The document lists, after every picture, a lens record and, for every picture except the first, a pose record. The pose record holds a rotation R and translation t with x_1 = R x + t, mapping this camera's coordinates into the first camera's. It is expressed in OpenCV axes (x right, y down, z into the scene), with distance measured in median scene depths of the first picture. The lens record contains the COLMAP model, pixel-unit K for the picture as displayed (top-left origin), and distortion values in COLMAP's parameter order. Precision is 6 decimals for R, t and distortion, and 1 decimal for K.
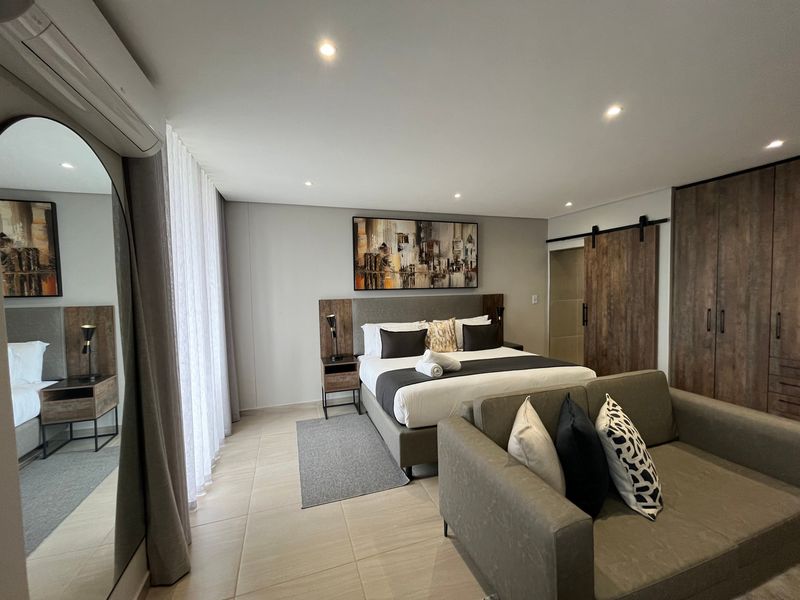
lens RADIAL K [[339.5, 0, 404.9], [0, 339.5, 302.6], [0, 0, 1]] dist [-0.000502, -0.000229]
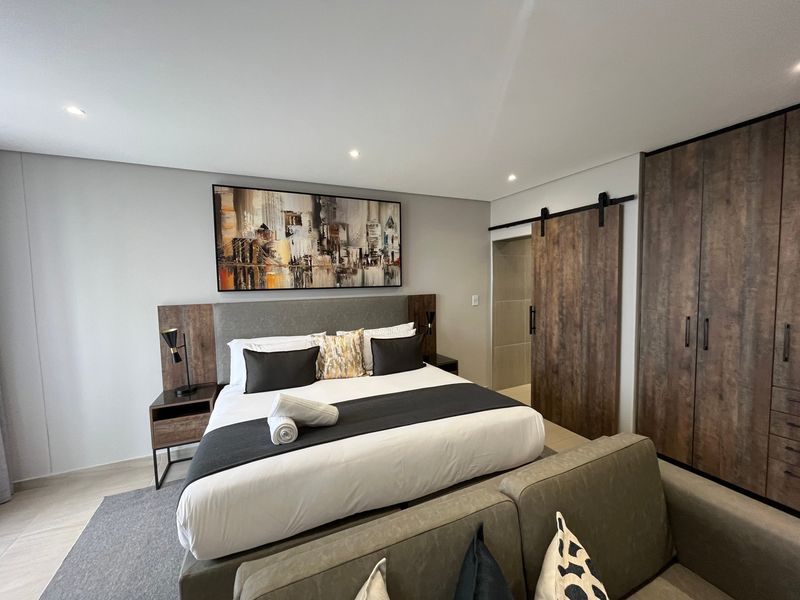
lens RADIAL K [[344.7, 0, 408.3], [0, 344.7, 305.0], [0, 0, 1]] dist [-0.000901, -0.000005]
pose [[0.992014, -0.009181, 0.125796, 0.148096], [0.006840, 0.999795, 0.019034, -0.019009], [-0.125945, -0.018022, 0.991873, 0.249226]]
